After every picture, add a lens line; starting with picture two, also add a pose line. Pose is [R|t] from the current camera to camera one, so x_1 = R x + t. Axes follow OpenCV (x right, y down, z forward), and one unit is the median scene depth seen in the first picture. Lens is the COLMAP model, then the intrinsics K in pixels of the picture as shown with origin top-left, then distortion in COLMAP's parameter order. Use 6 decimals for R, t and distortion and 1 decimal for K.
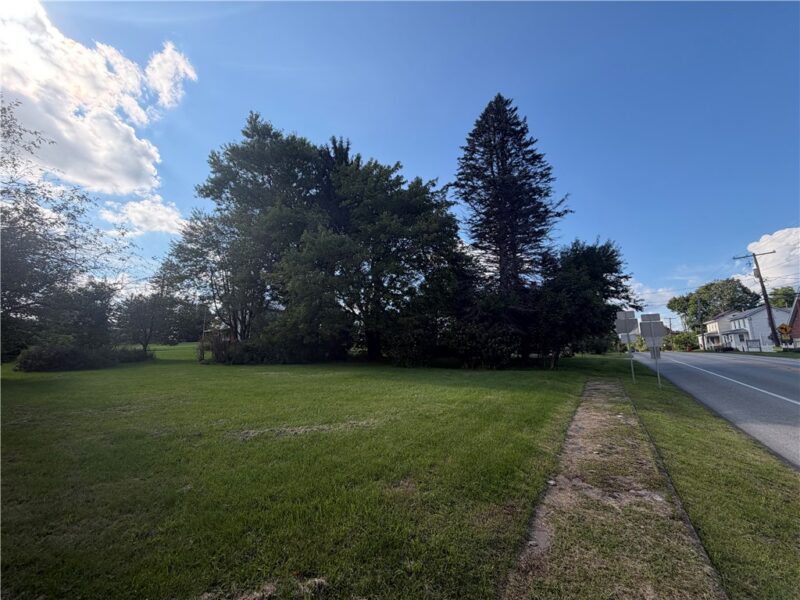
lens RADIAL K [[320.9, 0, 400.4], [0, 320.9, 299.8], [0, 0, 1]] dist [-0.002538, -0.000281]
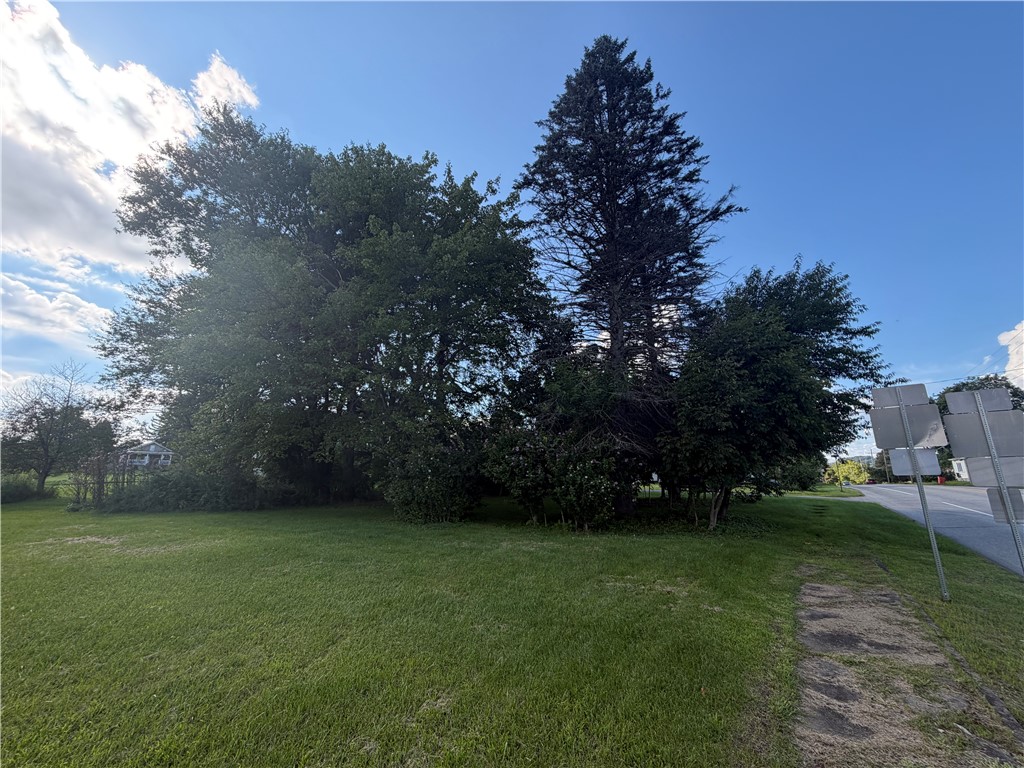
lens RADIAL K [[410.7, 0, 511.3], [0, 410.7, 383.0], [0, 0, 1]] dist [-0.002538, -0.000281]
pose [[0.998854, -0.009198, -0.046961, 0.179598], [0.005616, 0.997104, -0.075846, 0.040614], [0.047522, 0.075495, 0.996013, 0.323030]]
